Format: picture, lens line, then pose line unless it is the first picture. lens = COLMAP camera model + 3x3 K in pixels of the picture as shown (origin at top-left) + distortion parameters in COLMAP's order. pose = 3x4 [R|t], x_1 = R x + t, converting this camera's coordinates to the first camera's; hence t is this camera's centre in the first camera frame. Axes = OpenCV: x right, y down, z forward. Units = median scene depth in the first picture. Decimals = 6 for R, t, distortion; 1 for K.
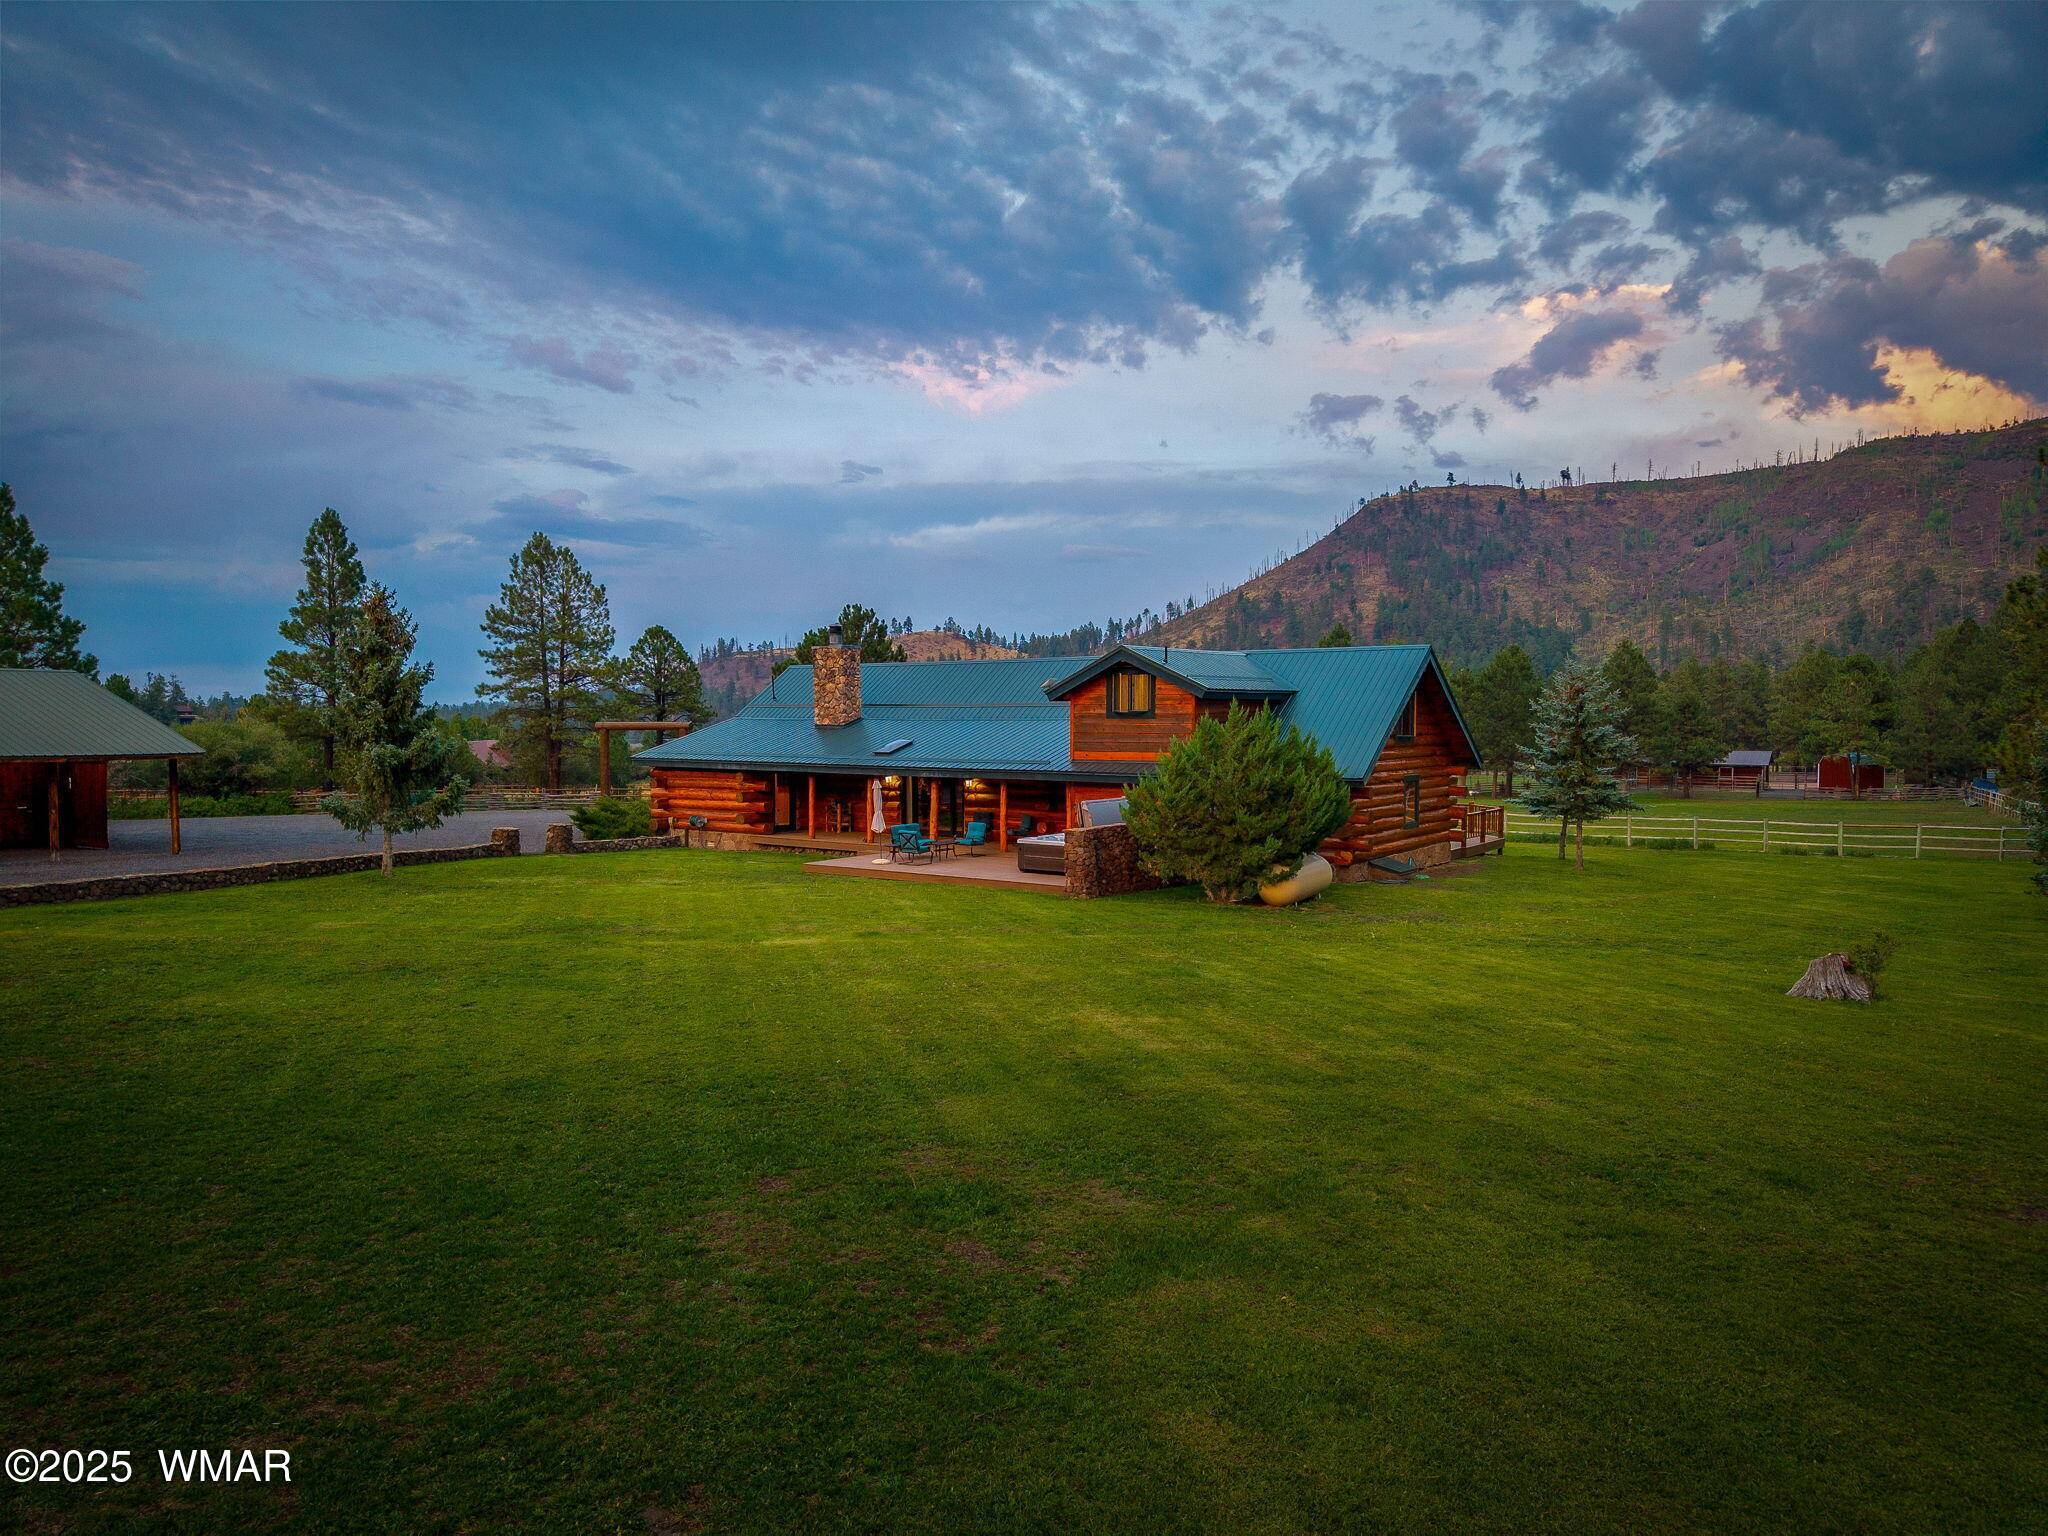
lens RADIAL K [[1382.1, 0, 1024.0], [0, 1382.1, 768.0], [0, 0, 1]] dist [0.065387, -0.039940]
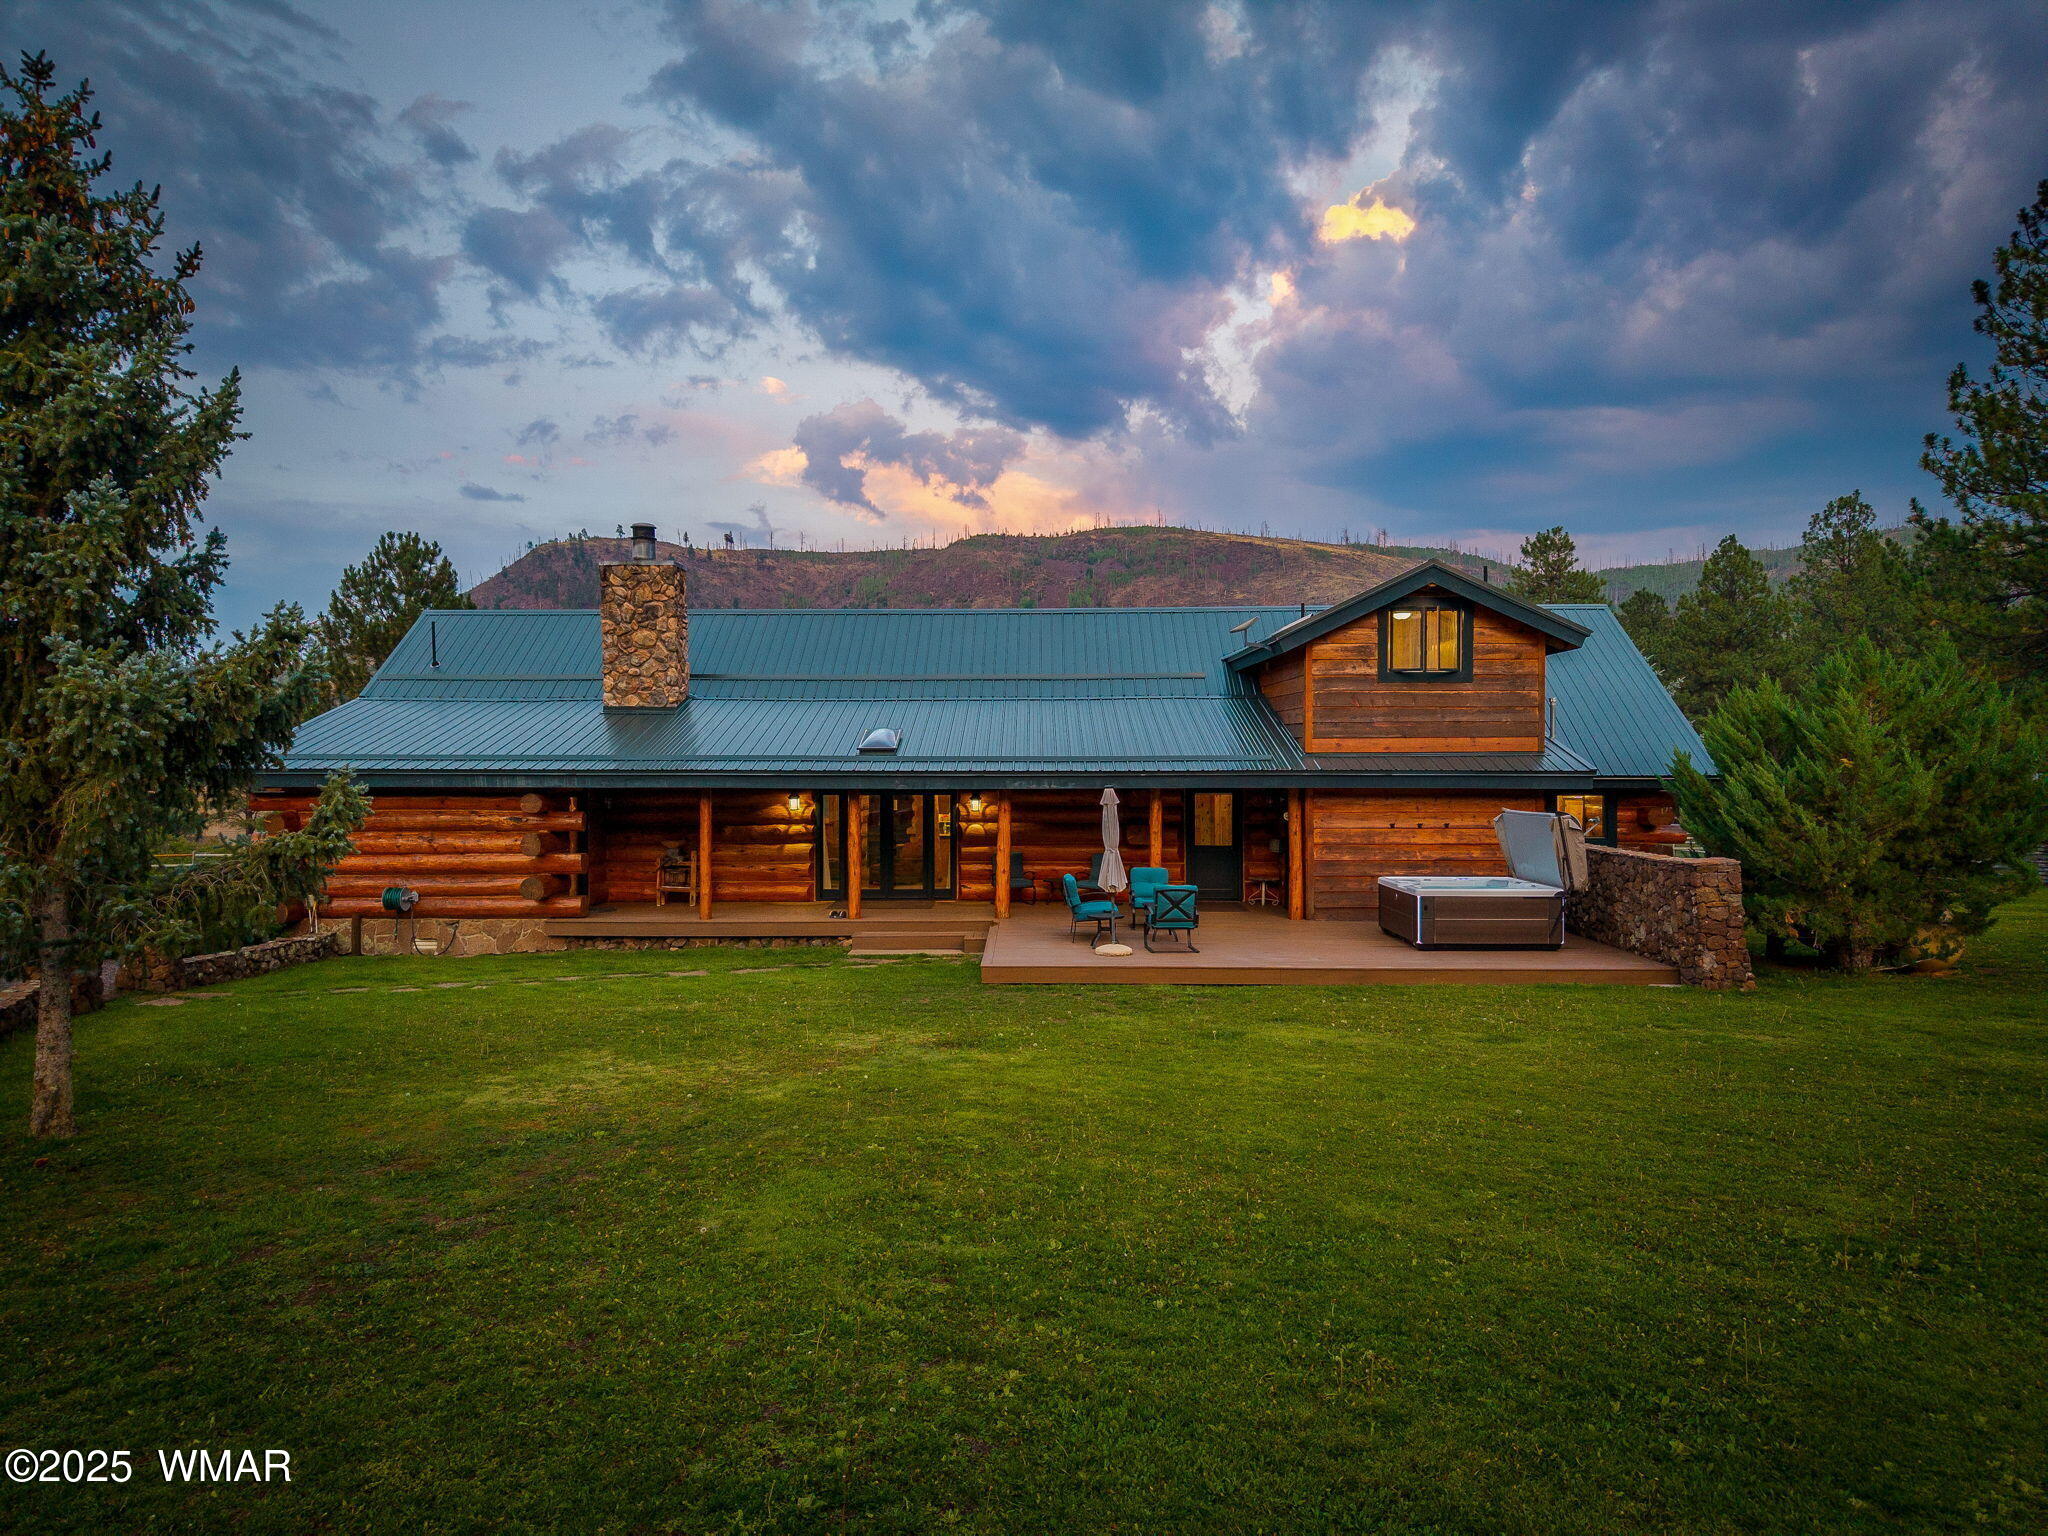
lens RADIAL K [[1382.1, 0, 1024.0], [0, 1382.1, 768.0], [0, 0, 1]] dist [0.065387, -0.039940]
pose [[0.827507, -0.001661, 0.561454, -0.324300], [0.023501, 0.999222, -0.031682, 0.013274], [-0.560964, 0.039412, 0.826902, 0.471646]]
